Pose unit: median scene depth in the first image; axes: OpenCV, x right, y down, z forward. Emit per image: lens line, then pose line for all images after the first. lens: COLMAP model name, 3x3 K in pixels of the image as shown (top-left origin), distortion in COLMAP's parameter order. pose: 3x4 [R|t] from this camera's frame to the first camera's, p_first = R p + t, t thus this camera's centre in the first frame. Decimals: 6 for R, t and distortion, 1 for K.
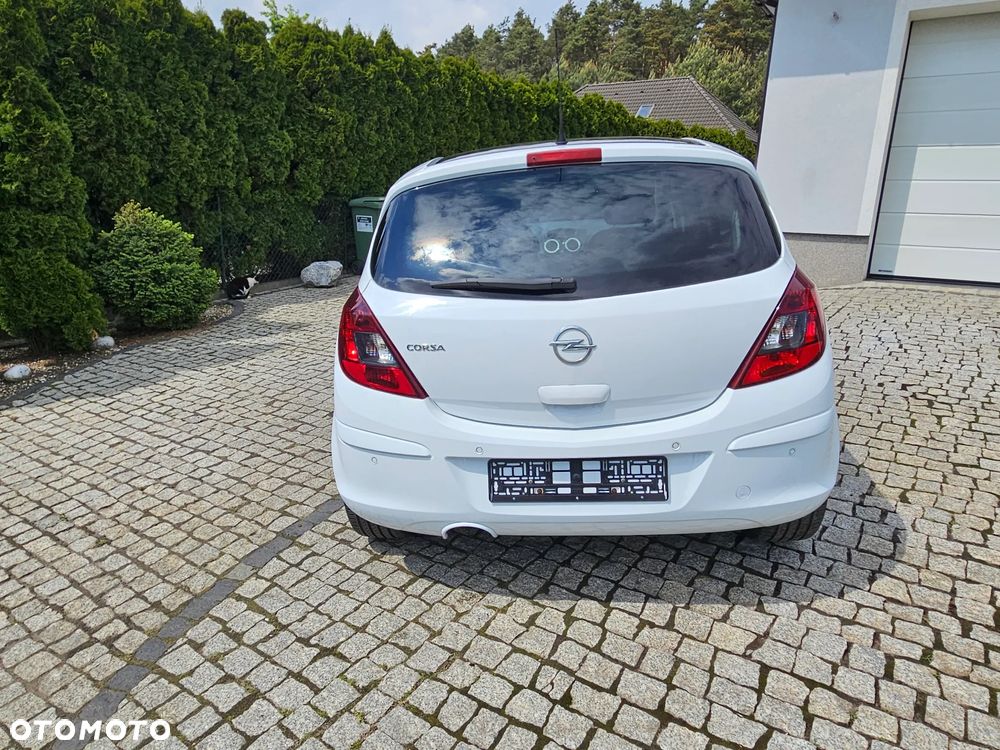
lens RADIAL K [[670.0, 0, 467.8], [0, 670.0, 373.2], [0, 0, 1]] dist [0.001692, -0.001722]
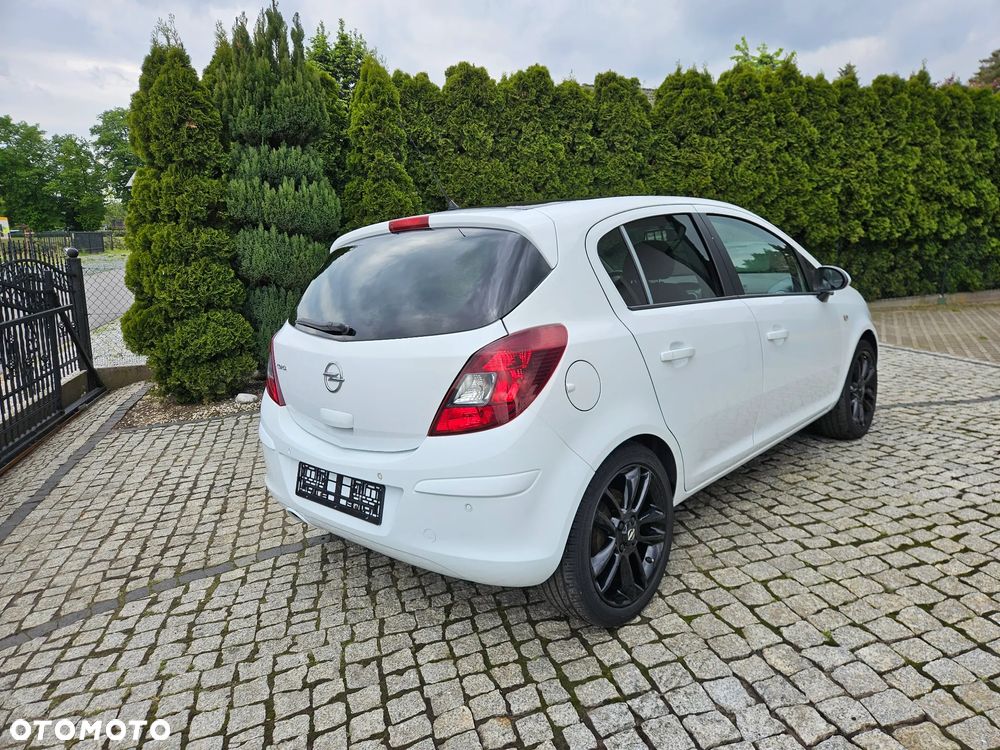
lens RADIAL K [[666.2, 0, 506.0], [0, 666.2, 362.7], [0, 0, 1]] dist [0.081857, -0.075319]
pose [[0.779897, 0.098996, -0.618029, 0.673214], [-0.141963, 0.989657, -0.020621, -0.090364], [0.609595, 0.103819, 0.785885, 0.254716]]
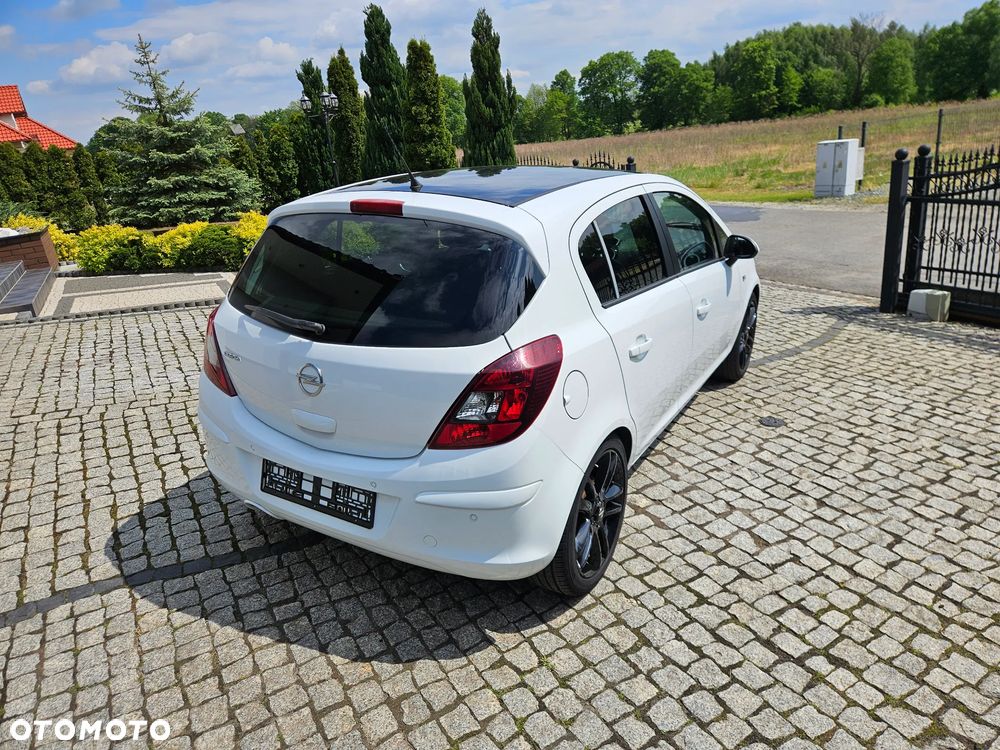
lens RADIAL K [[665.5, 0, 502.0], [0, 665.5, 371.4], [0, 0, 1]] dist [0.070584, -0.059997]
pose [[-0.896033, -0.076683, 0.437316, -0.370174], [0.197005, 0.814032, 0.546389, -0.855742], [-0.397888, 0.575736, -0.714292, 2.580250]]
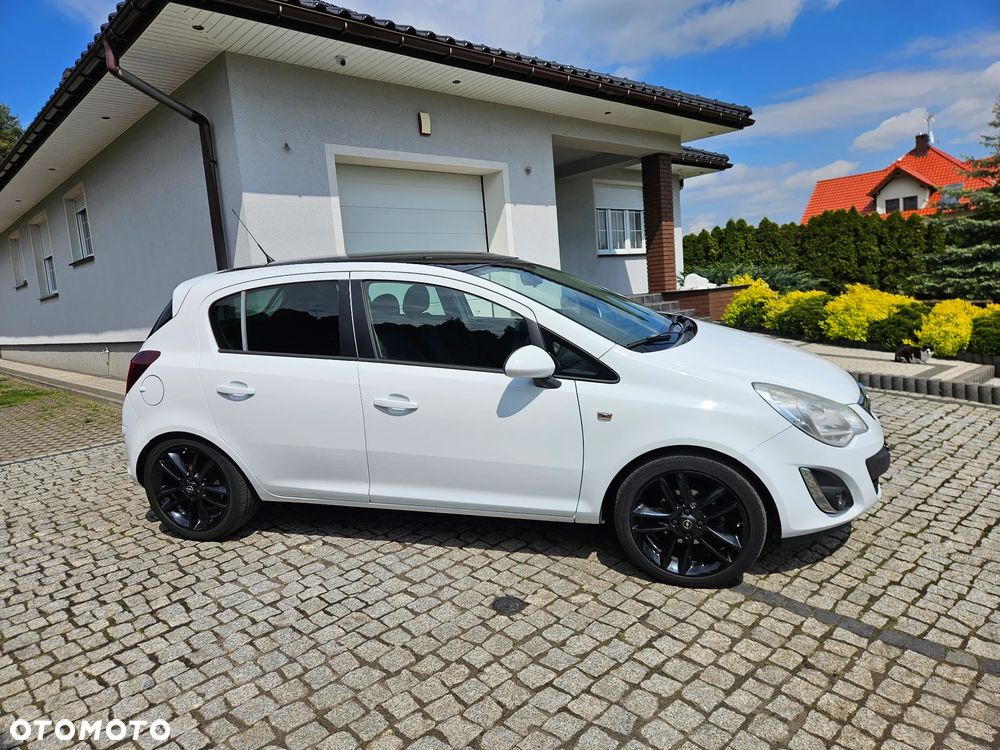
lens RADIAL K [[662.3, 0, 490.6], [0, 662.3, 374.1], [0, 0, 1]] dist [0.080827, -0.069429]
pose [[0.209965, -0.155118, 0.965325, -1.179523], [0.324327, 0.942479, 0.080903, -0.324245], [-0.922348, 0.296095, 0.248197, 1.117691]]
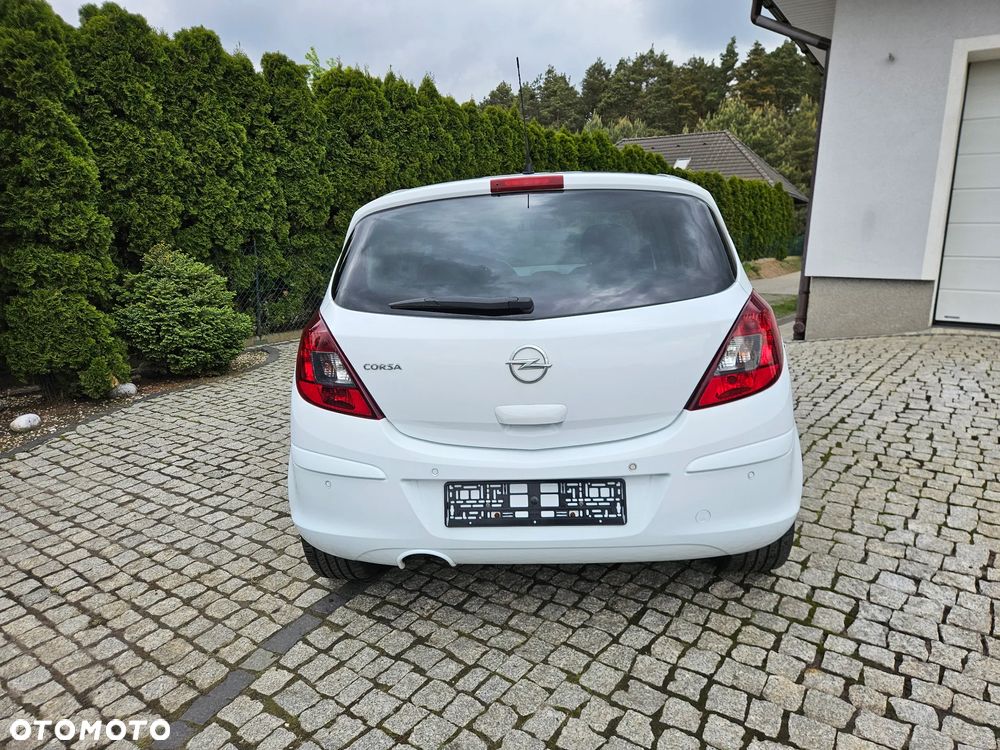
lens RADIAL K [[665.1, 0, 506.1], [0, 665.1, 374.1], [0, 0, 1]] dist [0.078460, -0.069029]
pose [[0.999992, 0.002844, 0.002800, -0.027954], [-0.002633, 0.997338, -0.072874, -0.000557], [-0.003000, 0.072866, 0.997337, 0.111239]]
